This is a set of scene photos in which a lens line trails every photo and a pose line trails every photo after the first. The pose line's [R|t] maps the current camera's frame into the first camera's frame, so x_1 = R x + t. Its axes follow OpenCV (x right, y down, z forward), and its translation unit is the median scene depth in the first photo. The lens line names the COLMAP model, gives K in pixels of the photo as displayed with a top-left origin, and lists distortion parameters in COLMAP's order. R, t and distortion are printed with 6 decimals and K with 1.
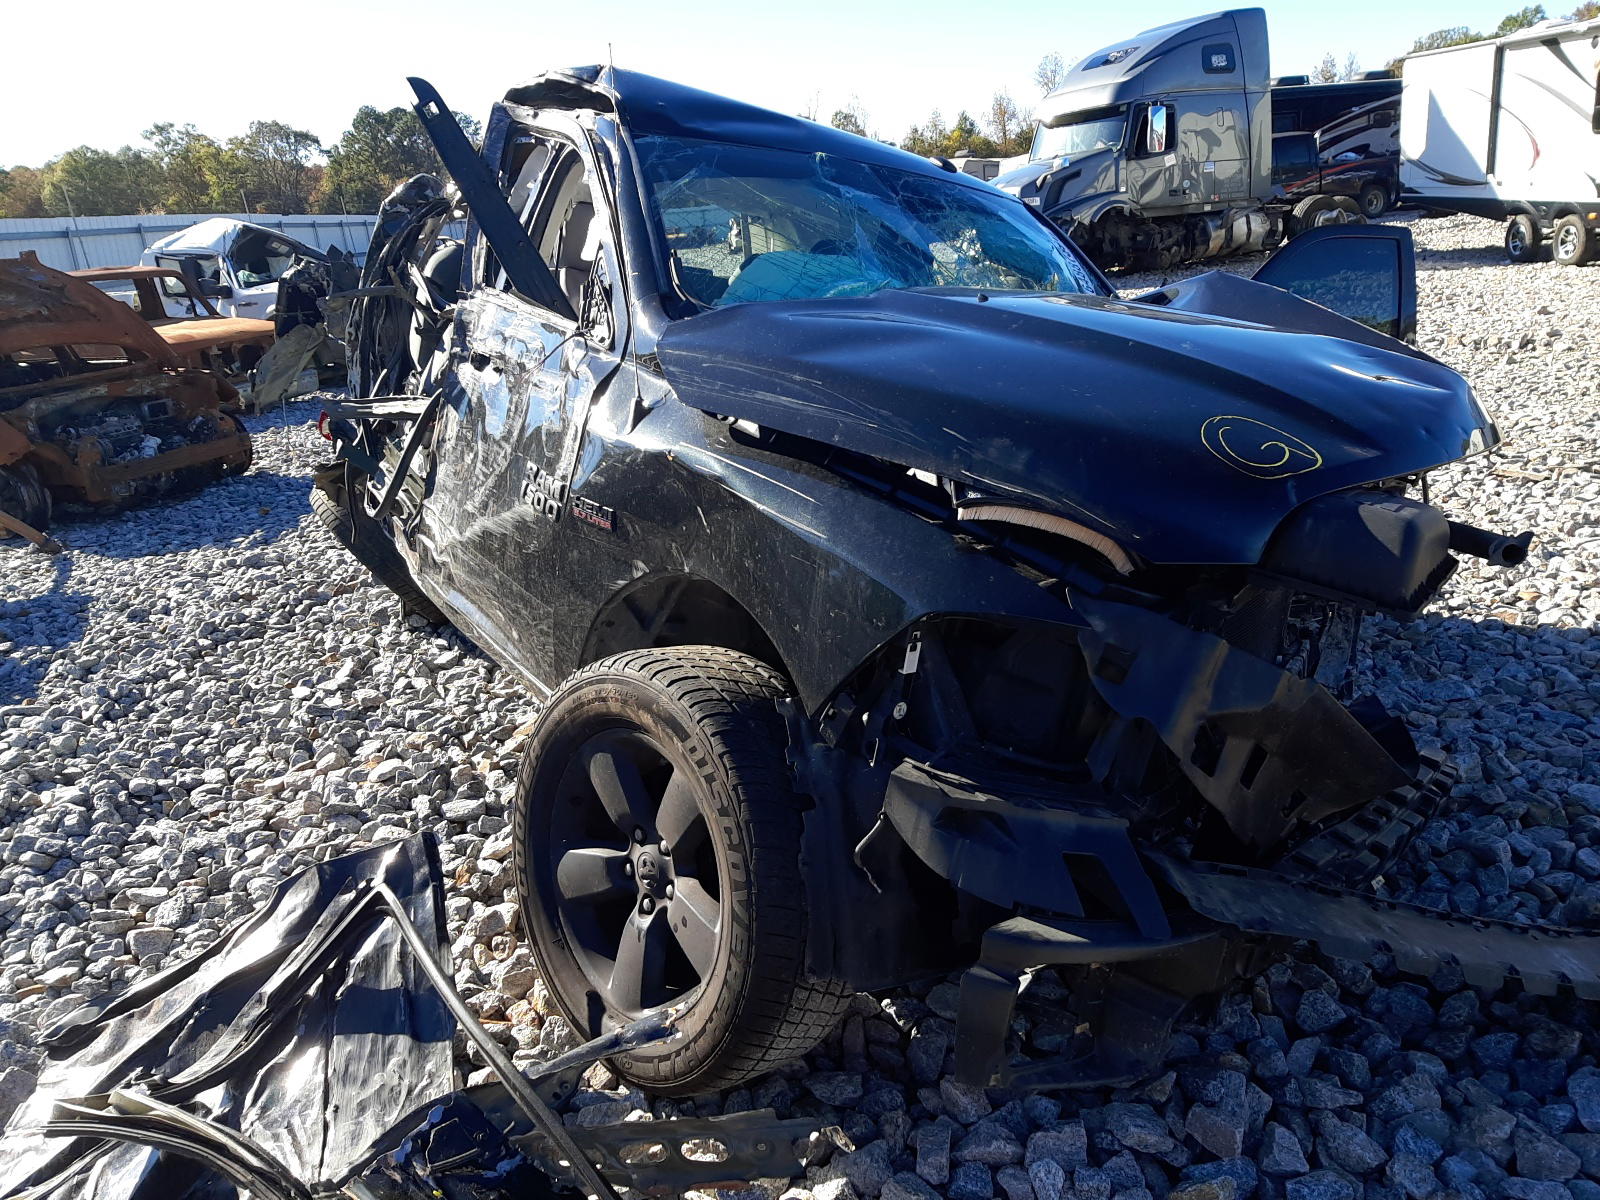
lens RADIAL K [[1250.3, 0, 805.9], [0, 1250.3, 594.5], [0, 0, 1]] dist [0.062581, -0.132123]
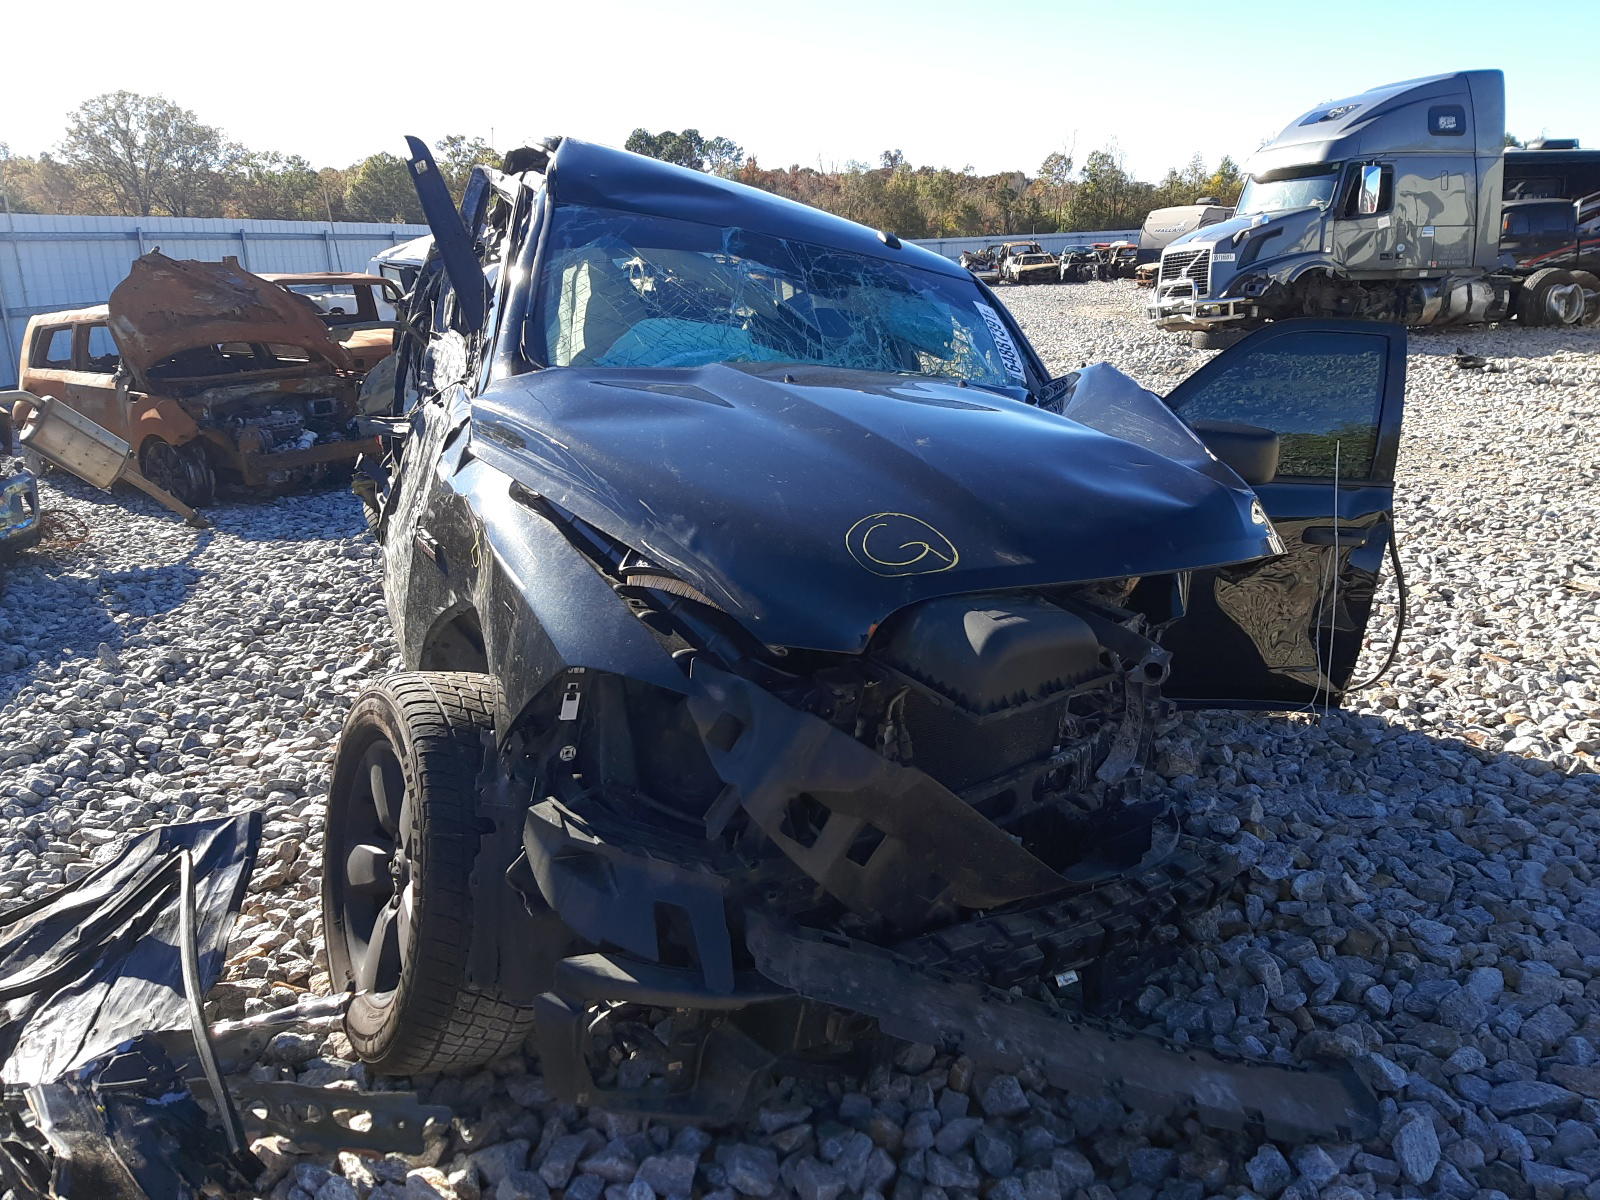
lens RADIAL K [[1250.3, 0, 805.9], [0, 1250.3, 594.5], [0, 0, 1]] dist [0.062581, -0.132123]
pose [[0.979887, 0.100292, -0.172522, 0.102279], [-0.104139, 0.994473, -0.013369, -0.011720], [0.170228, 0.031066, 0.984915, -0.011319]]
